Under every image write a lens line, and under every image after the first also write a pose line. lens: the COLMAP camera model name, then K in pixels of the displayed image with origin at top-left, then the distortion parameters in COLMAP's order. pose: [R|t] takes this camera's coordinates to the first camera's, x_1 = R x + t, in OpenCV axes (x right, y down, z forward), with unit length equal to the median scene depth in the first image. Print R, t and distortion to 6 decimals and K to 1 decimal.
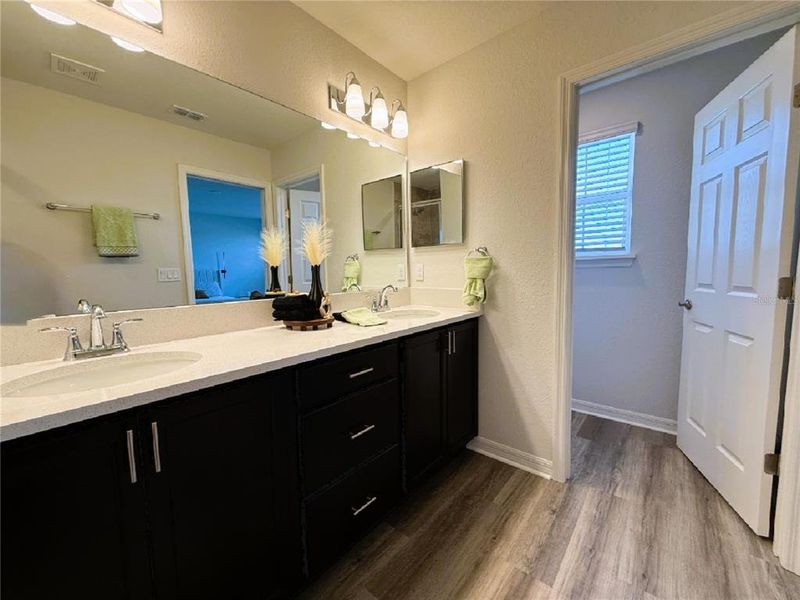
lens RADIAL K [[328.9, 0, 396.6], [0, 328.9, 299.9], [0, 0, 1]] dist [-0.001822, -0.000210]
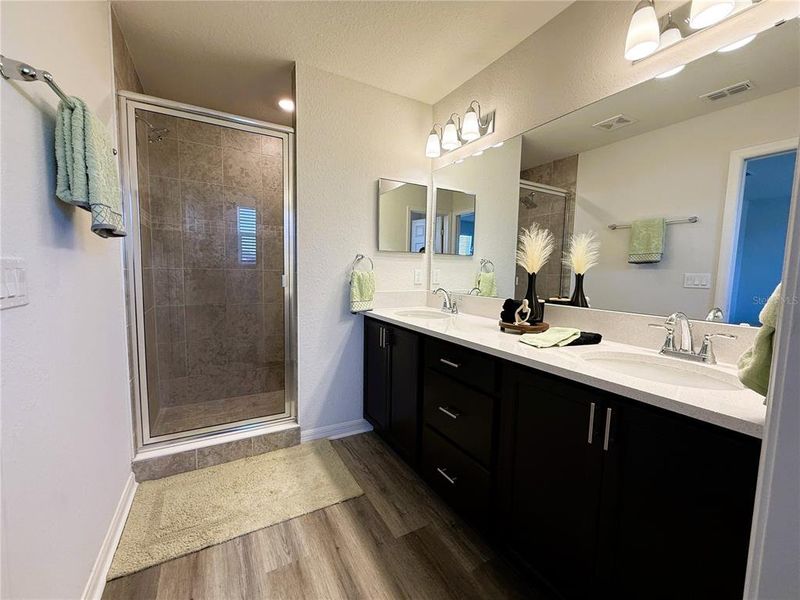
lens RADIAL K [[328.9, 0, 396.6], [0, 328.9, 299.9], [0, 0, 1]] dist [-0.001822, -0.000210]
pose [[-0.357953, 0.097256, -0.928661, 0.773681], [-0.100884, 0.984711, 0.142012, -0.114138], [0.928274, 0.144521, -0.342669, 0.882946]]
